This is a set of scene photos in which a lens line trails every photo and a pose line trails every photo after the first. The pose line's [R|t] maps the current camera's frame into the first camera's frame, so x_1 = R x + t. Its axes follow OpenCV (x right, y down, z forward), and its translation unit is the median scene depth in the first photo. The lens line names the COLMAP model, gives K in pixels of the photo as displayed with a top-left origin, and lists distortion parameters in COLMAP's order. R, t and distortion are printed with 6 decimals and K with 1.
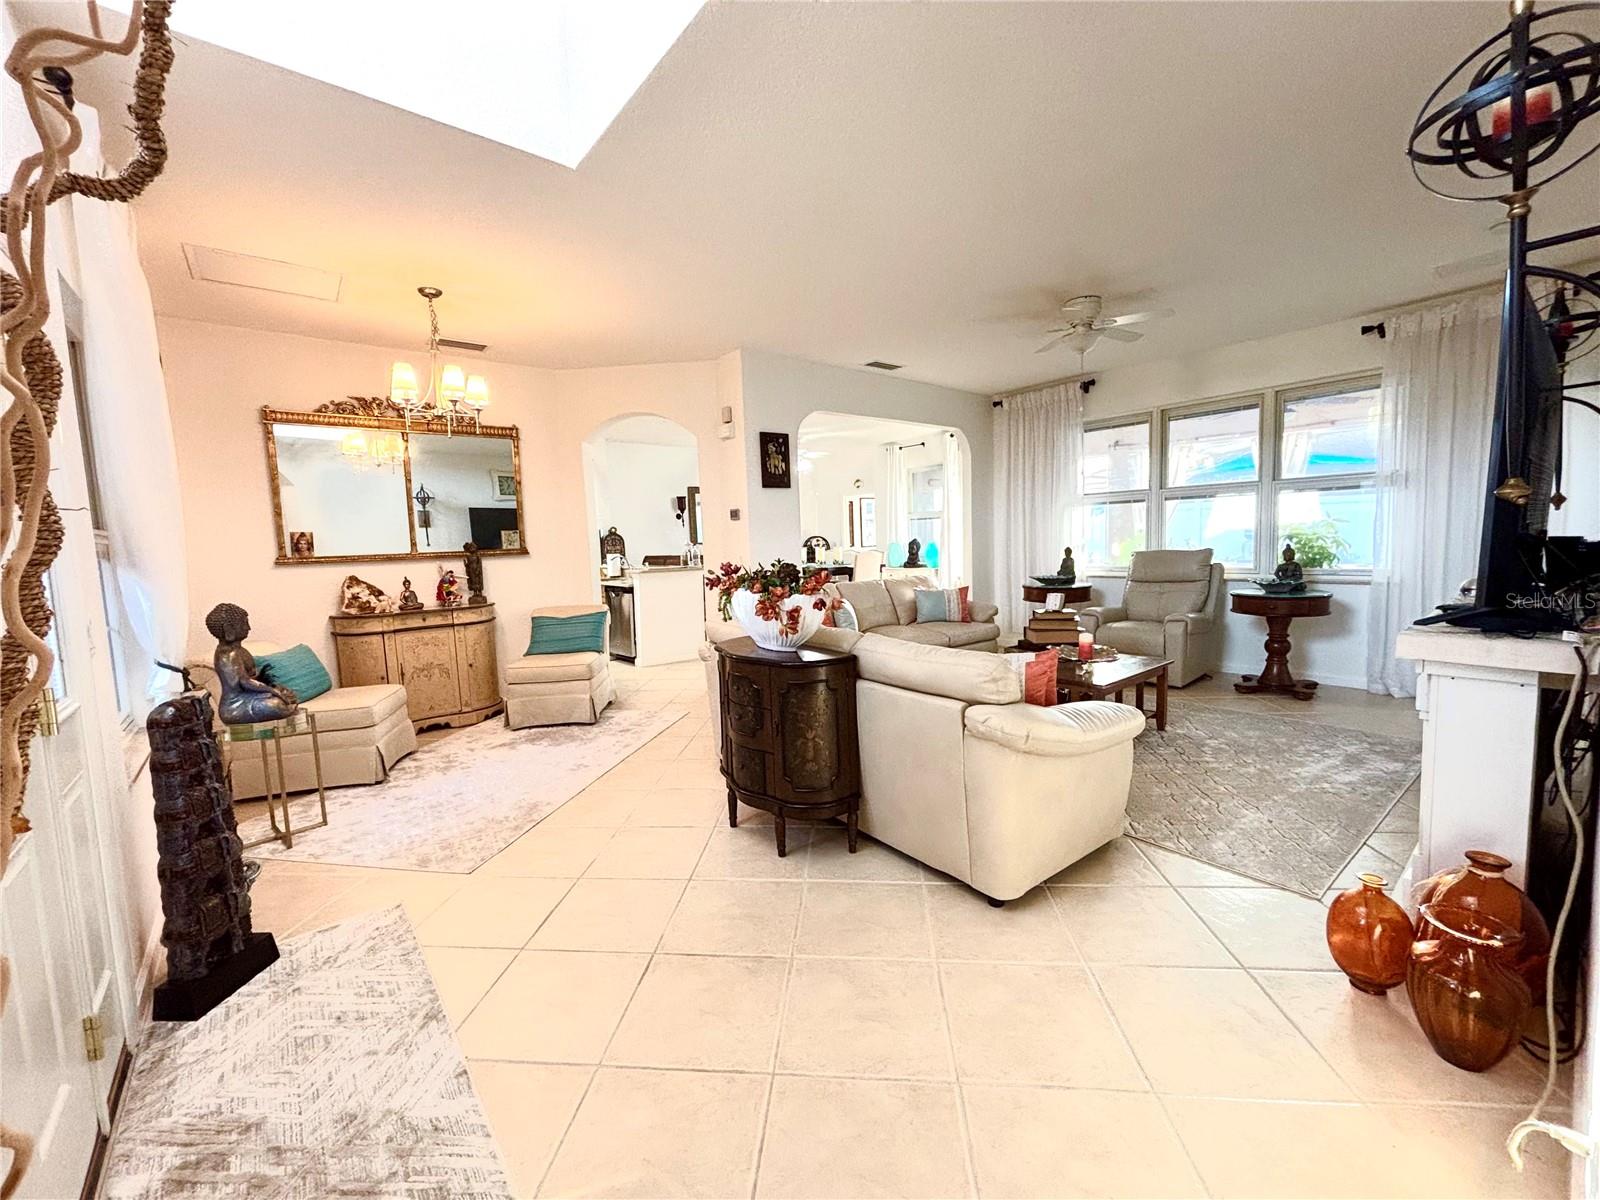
lens RADIAL K [[646.9, 0, 794.1], [0, 646.9, 594.5], [0, 0, 1]] dist [-0.003296, -0.000391]
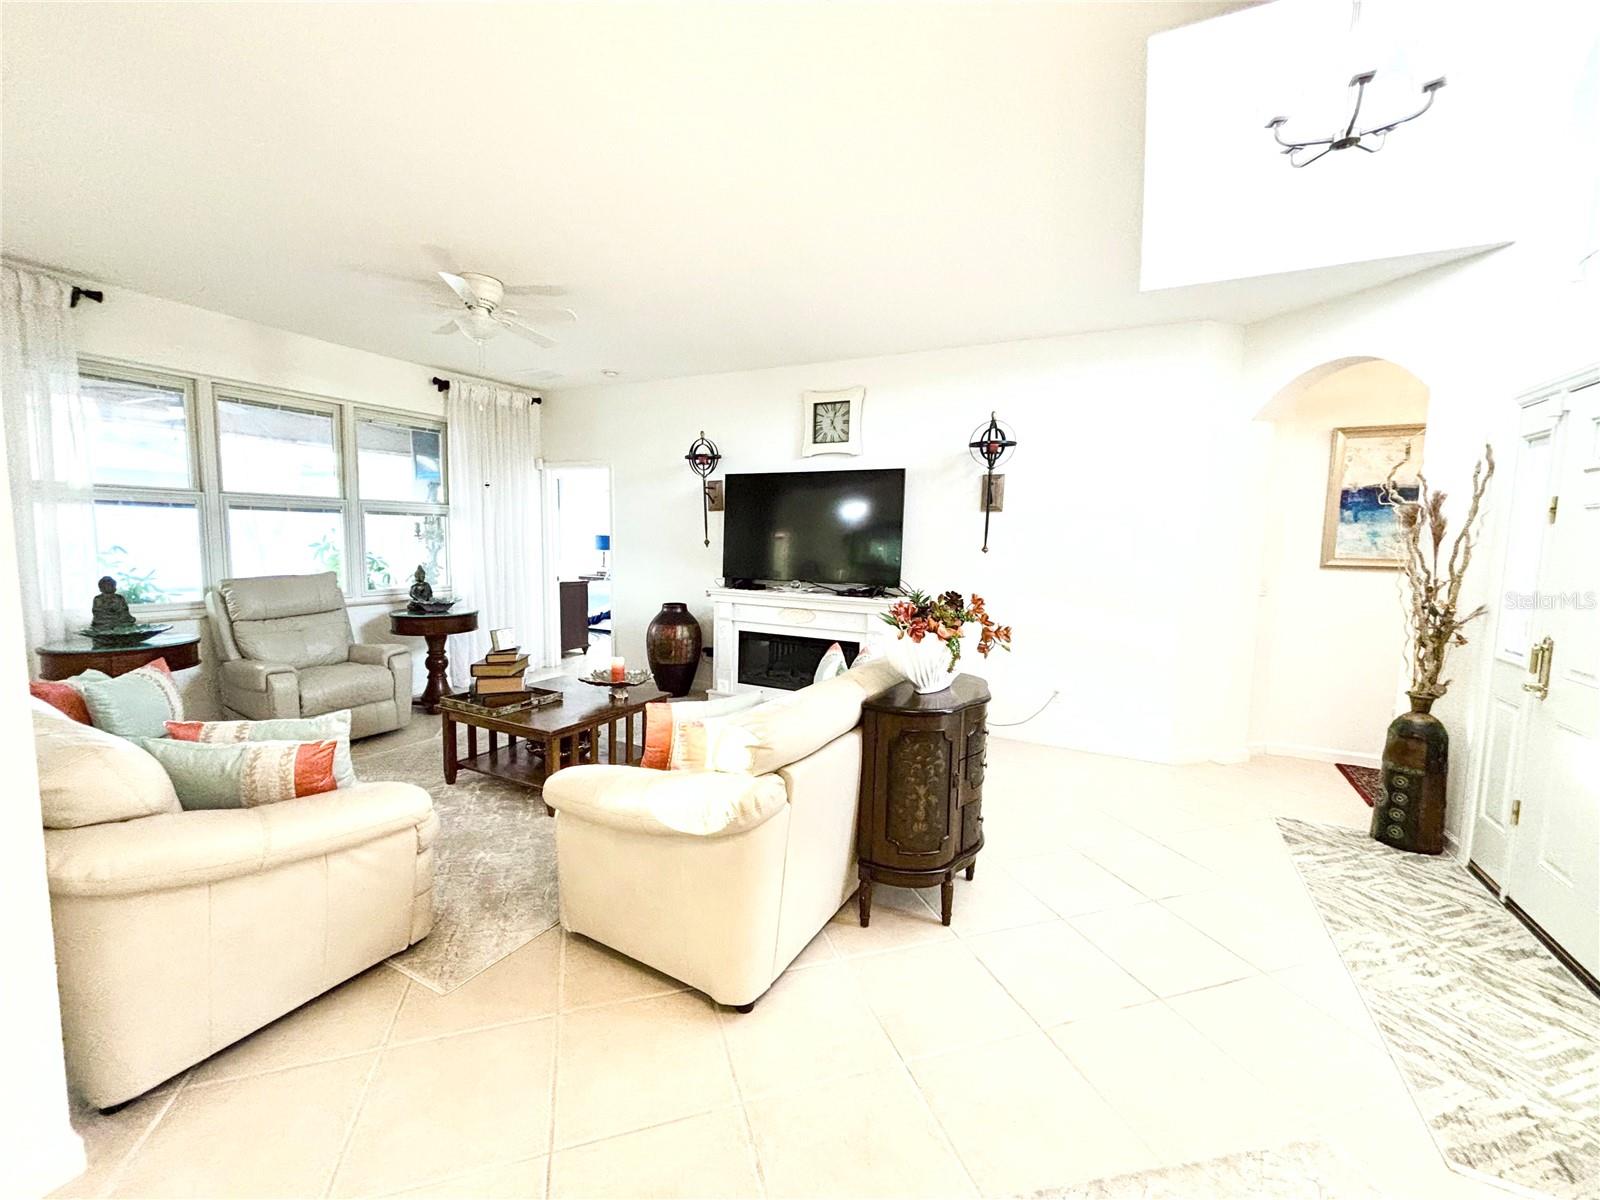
lens RADIAL K [[646.9, 0, 797.0], [0, 646.9, 596.1], [0, 0, 1]] dist [-0.003296, -0.000391]
pose [[-0.417005, -0.053427, 0.907332, -0.402337], [0.079509, 0.992300, 0.094972, -0.074487], [-0.905420, 0.111745, -0.409546, 0.818740]]
